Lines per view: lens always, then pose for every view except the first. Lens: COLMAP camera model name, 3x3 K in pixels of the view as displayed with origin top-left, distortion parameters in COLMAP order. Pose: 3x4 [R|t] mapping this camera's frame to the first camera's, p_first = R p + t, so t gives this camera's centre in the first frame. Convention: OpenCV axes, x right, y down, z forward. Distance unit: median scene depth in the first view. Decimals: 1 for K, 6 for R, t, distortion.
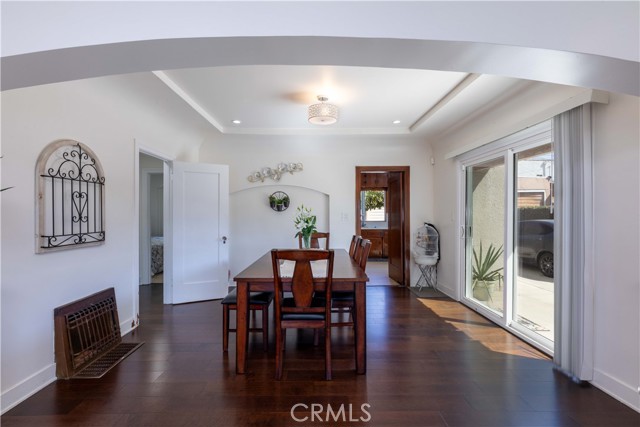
lens RADIAL K [[287.9, 0, 314.2], [0, 287.9, 213.8], [0, 0, 1]] dist [0.001552, 0.002014]
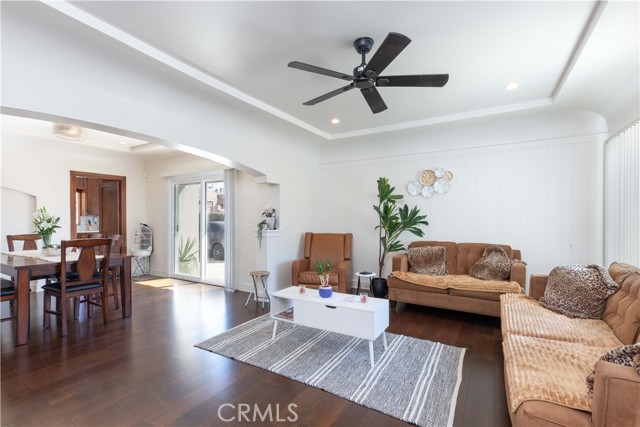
lens RADIAL K [[287.9, 0, 320.9], [0, 287.9, 223.2], [0, 0, 1]] dist [0.001552, 0.002014]
pose [[0.510132, -0.013609, 0.859988, -0.437211], [-0.001293, 0.999862, 0.016590, 0.010972], [-0.860095, -0.009575, 0.510044, -0.475966]]
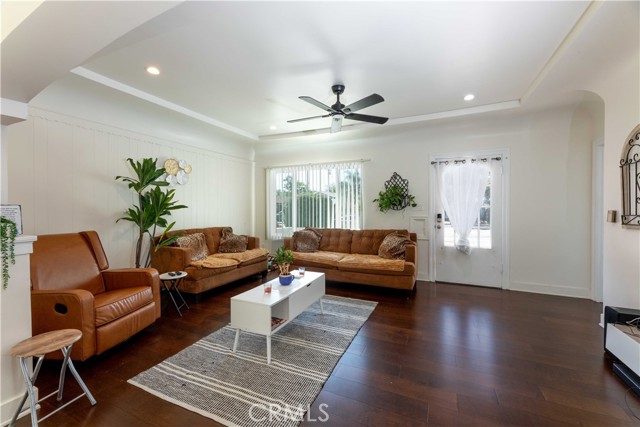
lens RADIAL K [[256.6, 0, 315.1], [0, 256.6, 210.4], [0, 0, 1]] dist [-0.001980, -0.000977]
pose [[-0.896918, -0.000412, 0.442196, -0.136647], [0.002138, 0.999984, 0.005268, 0.016680], [-0.442191, 0.005671, -0.896903, 0.552211]]
